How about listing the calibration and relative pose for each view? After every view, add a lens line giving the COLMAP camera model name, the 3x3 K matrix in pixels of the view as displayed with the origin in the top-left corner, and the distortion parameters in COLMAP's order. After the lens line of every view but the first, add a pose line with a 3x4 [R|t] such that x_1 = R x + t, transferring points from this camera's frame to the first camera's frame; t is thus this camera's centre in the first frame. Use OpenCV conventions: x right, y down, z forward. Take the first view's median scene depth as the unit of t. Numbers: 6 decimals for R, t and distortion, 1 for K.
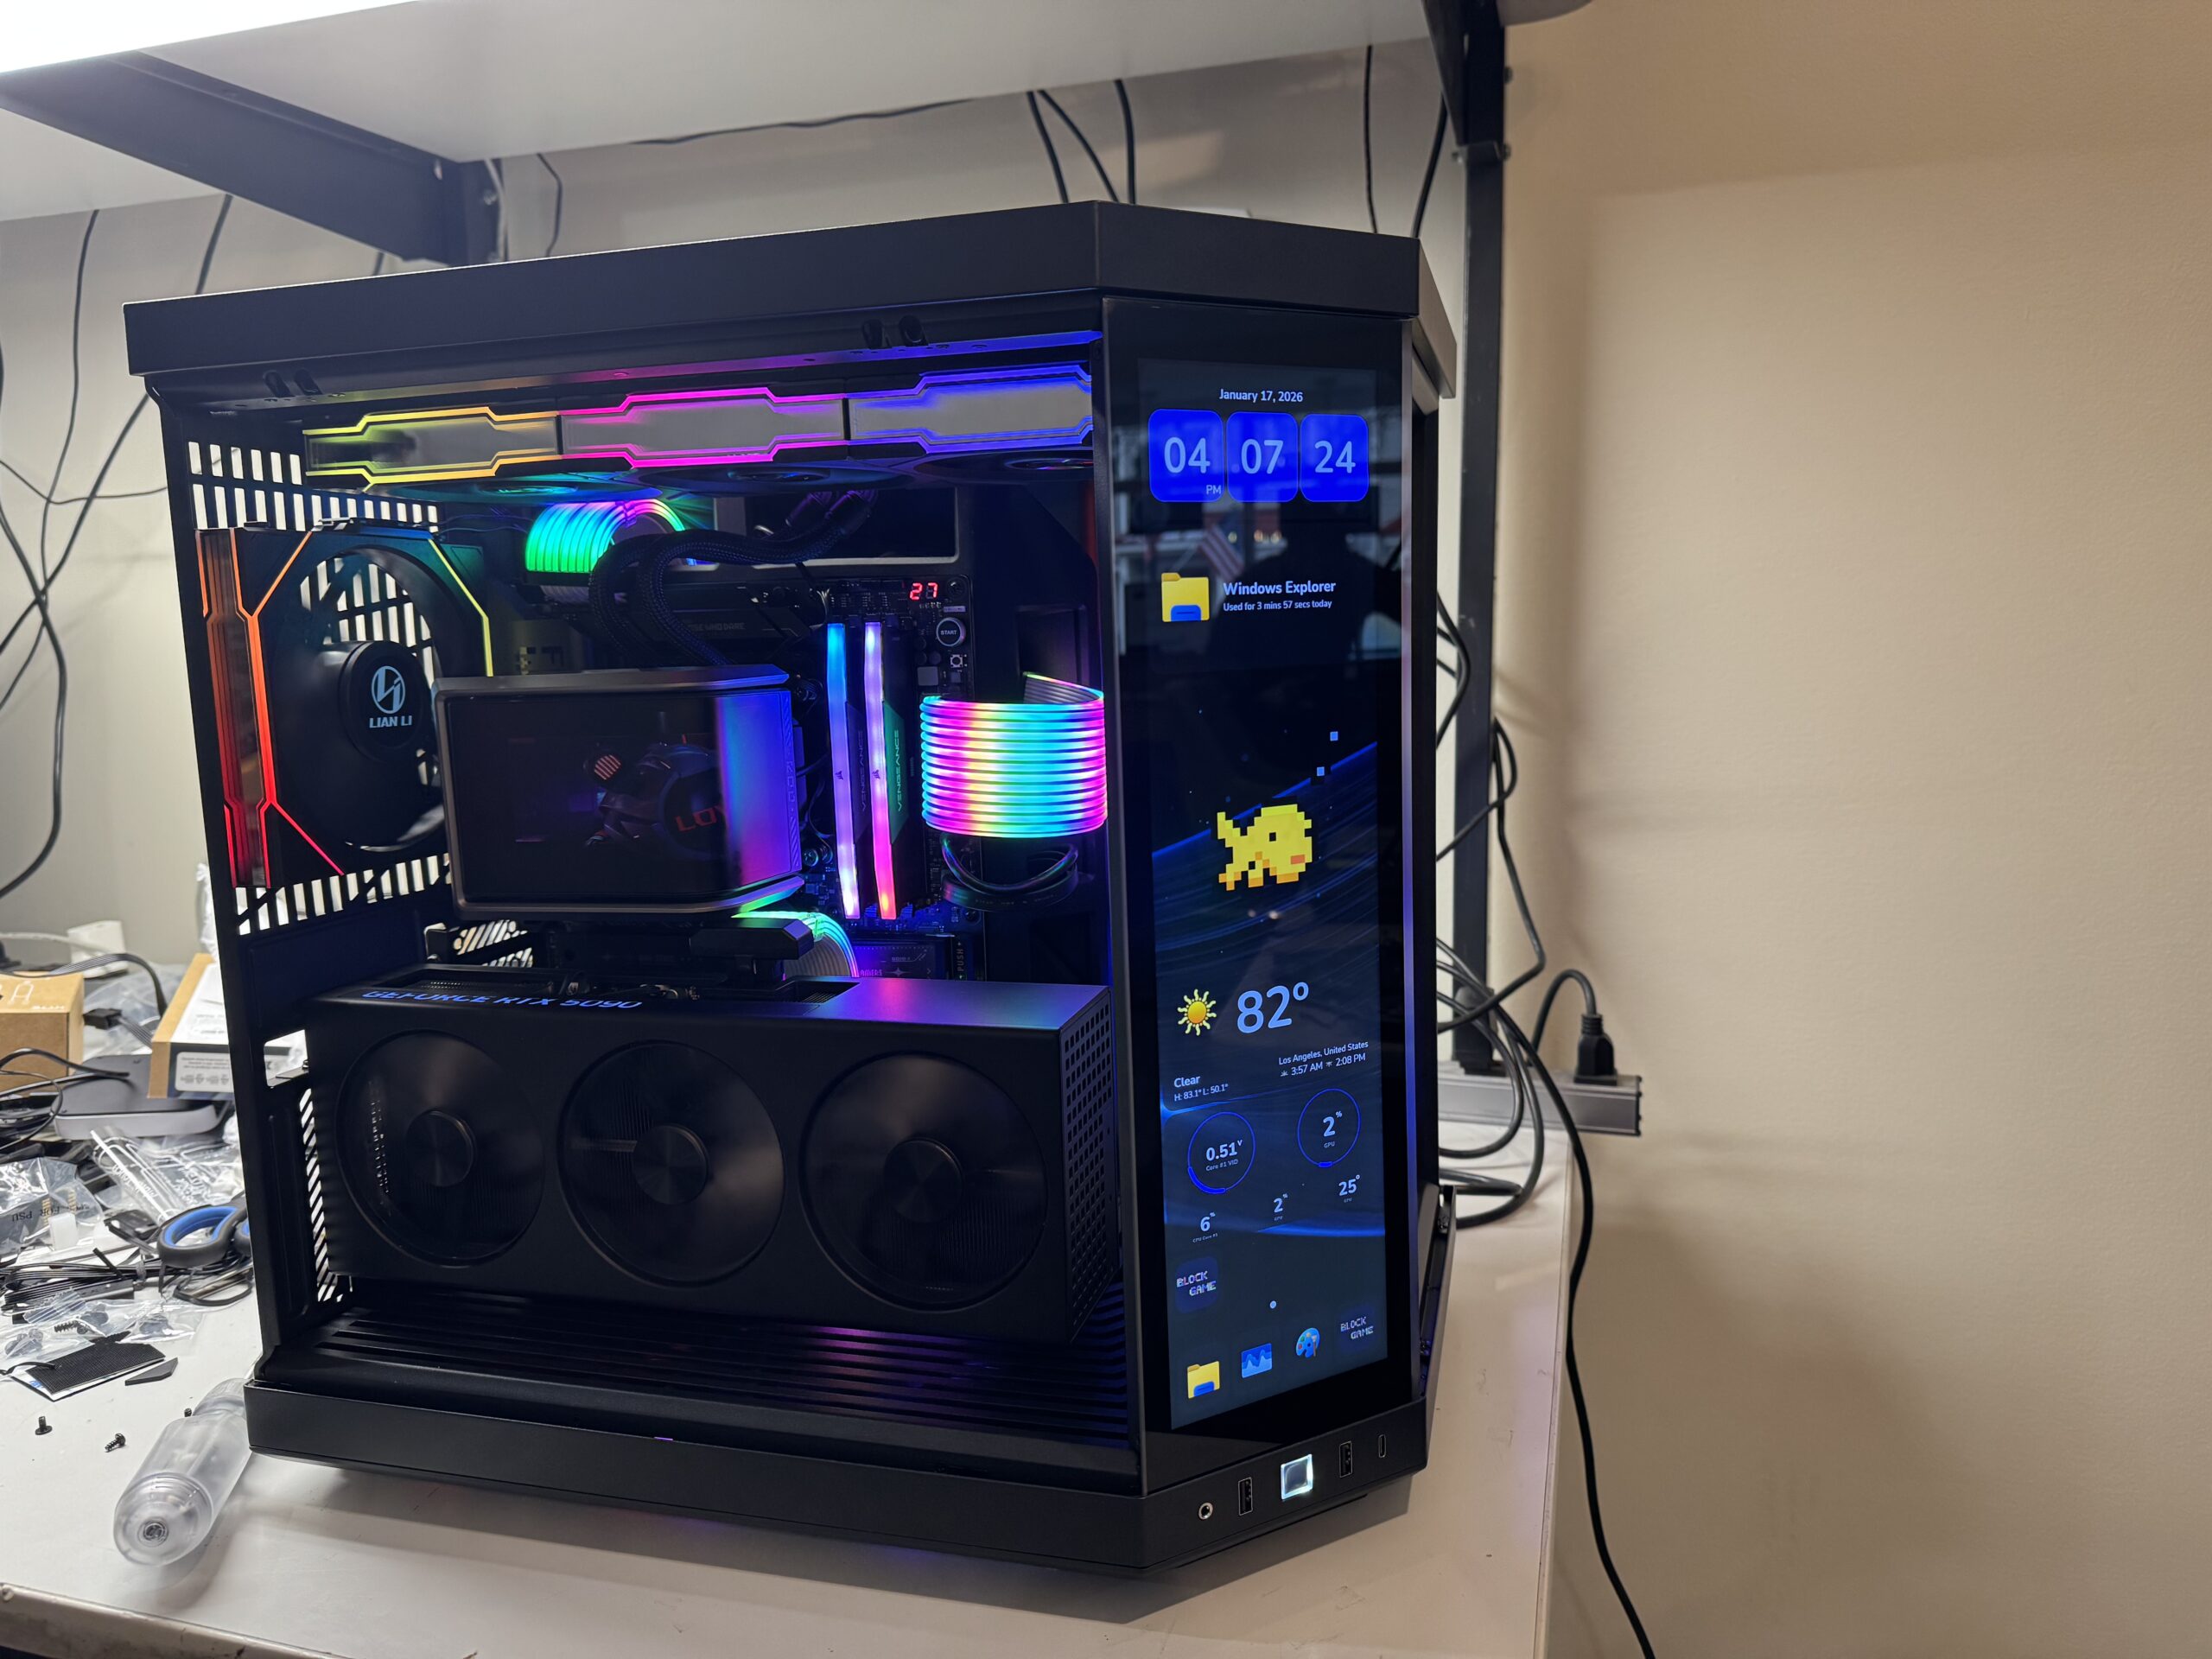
lens RADIAL K [[1555.9, 0, 1106.0], [0, 1555.9, 829.5], [0, 0, 1]] dist [0.038988, 0.000112]
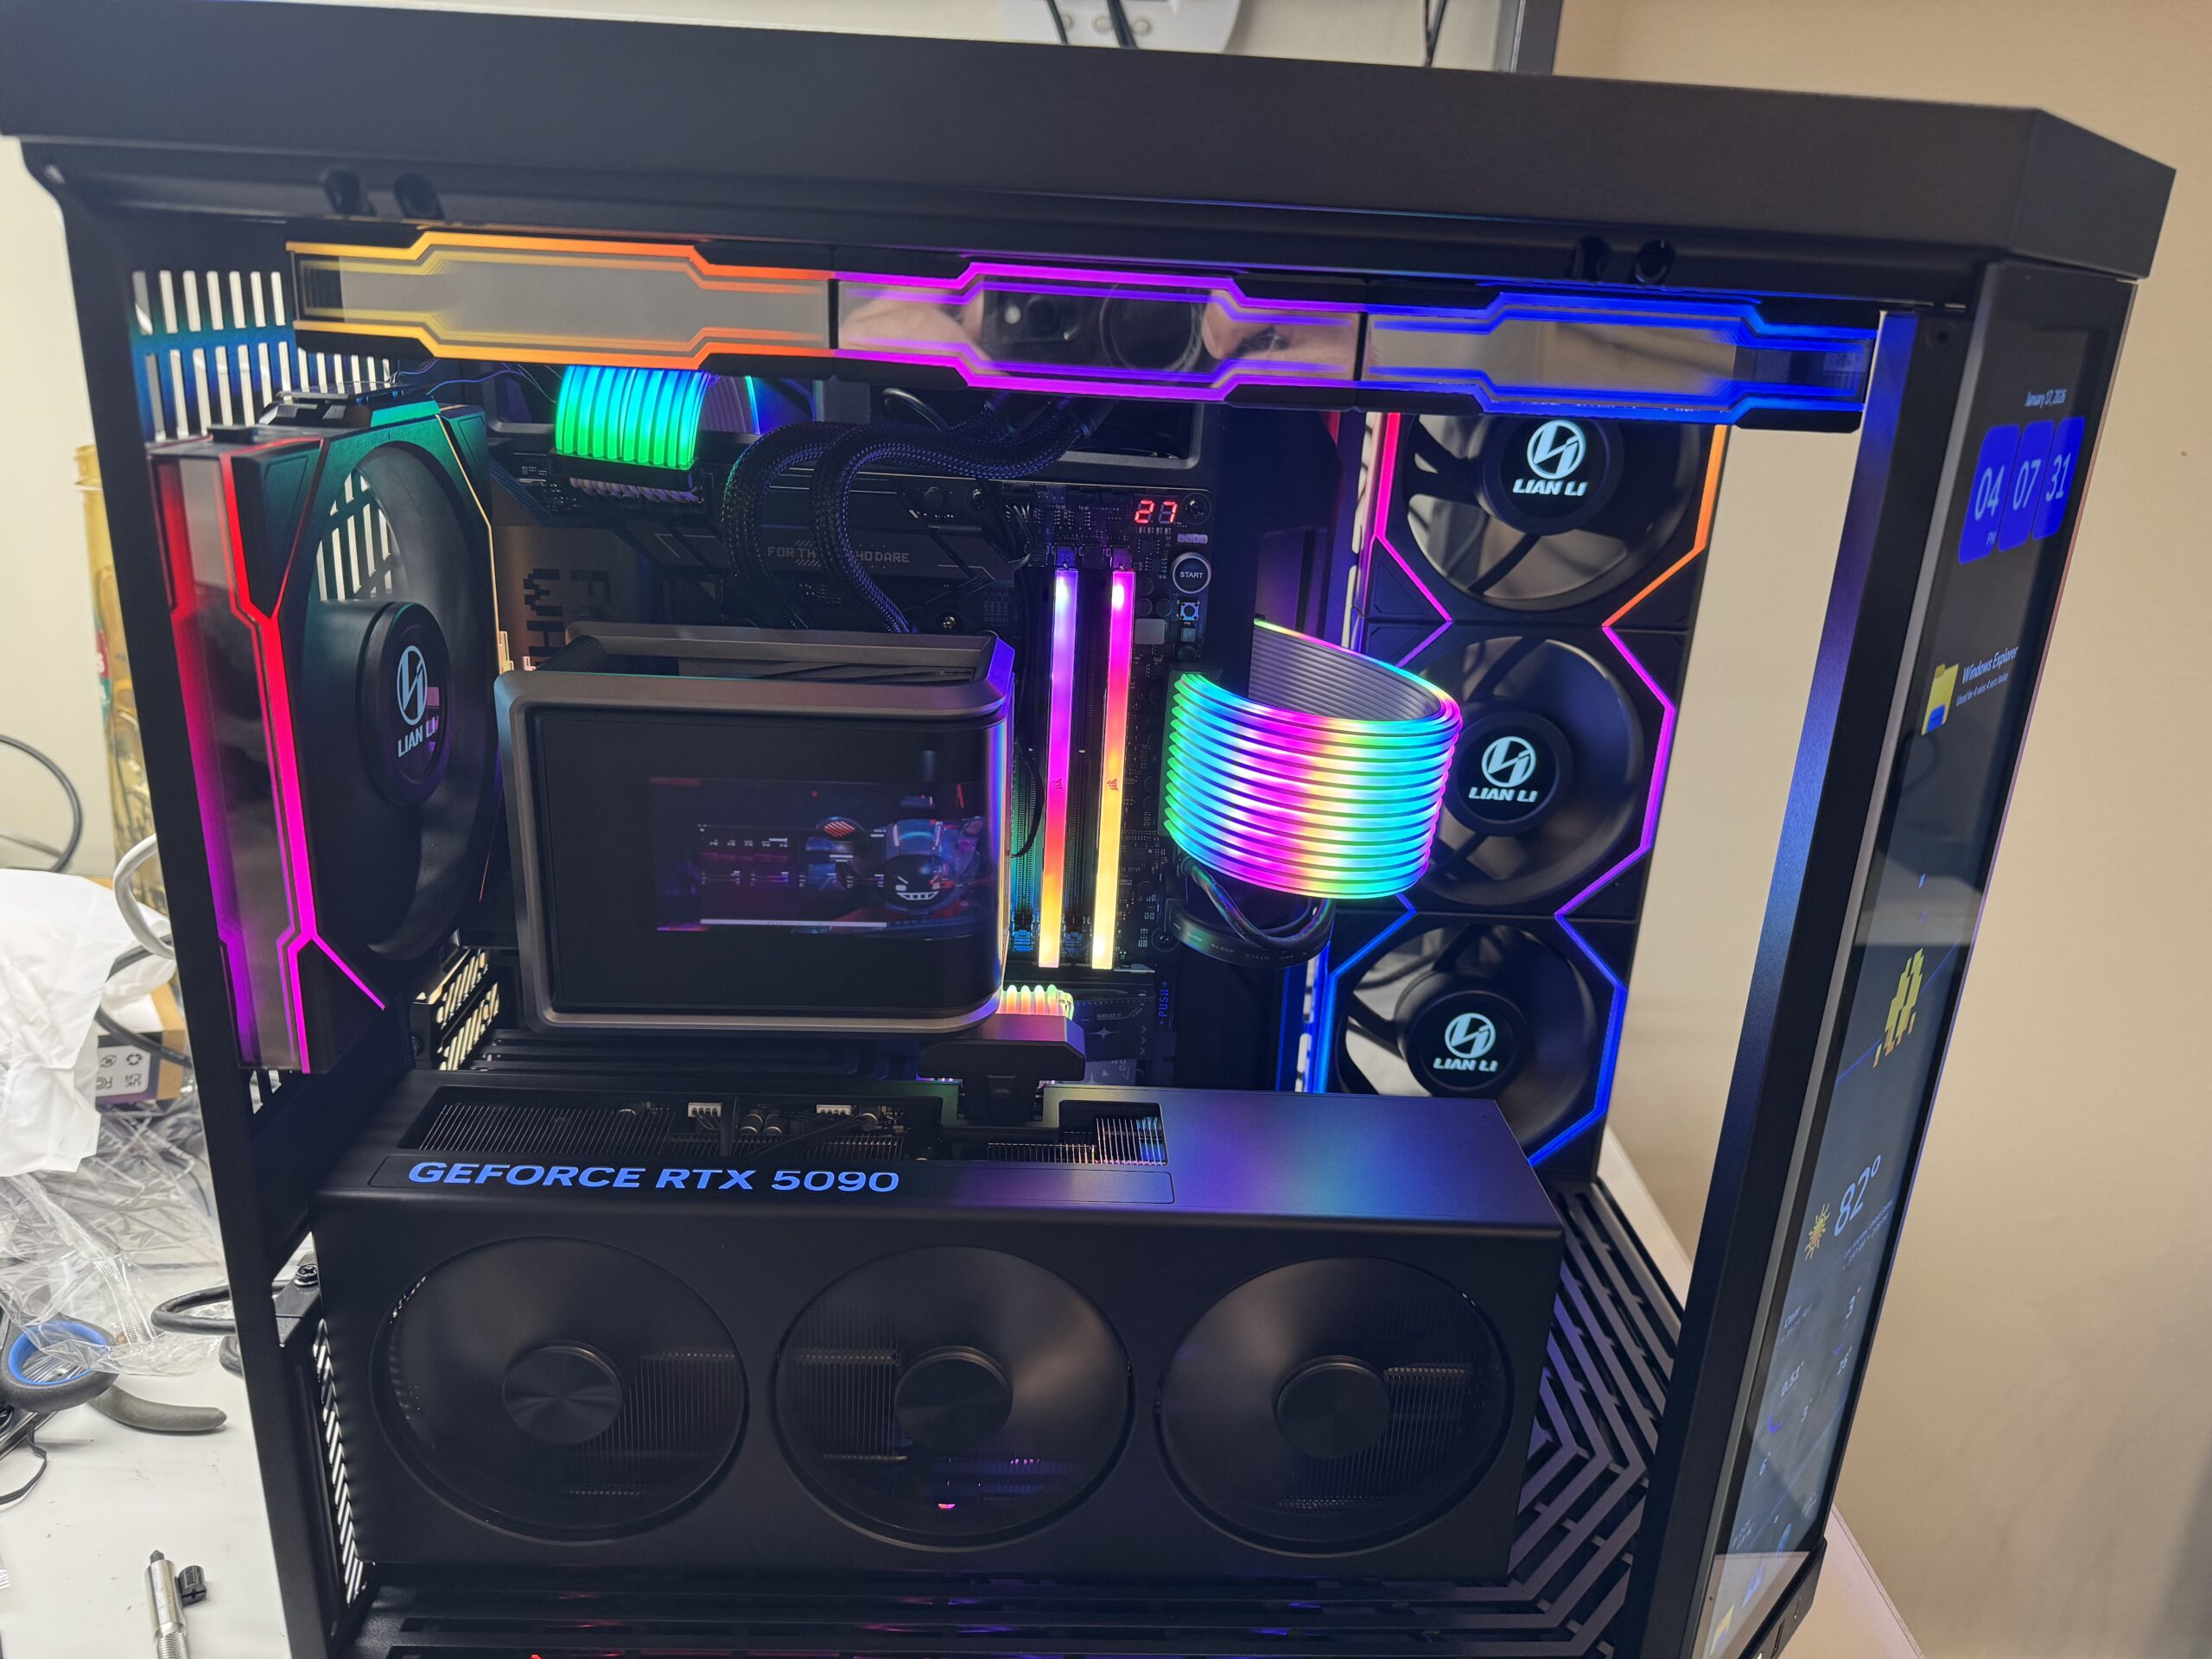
lens RADIAL K [[1552.5, 0, 1106.0], [0, 1552.5, 829.5], [0, 0, 1]] dist [-0.001136, -0.000971]
pose [[0.951600, -0.022638, 0.306505, -0.392565], [-0.039171, 0.980217, 0.194009, -0.162772], [-0.304834, -0.196626, 0.931888, 0.359067]]
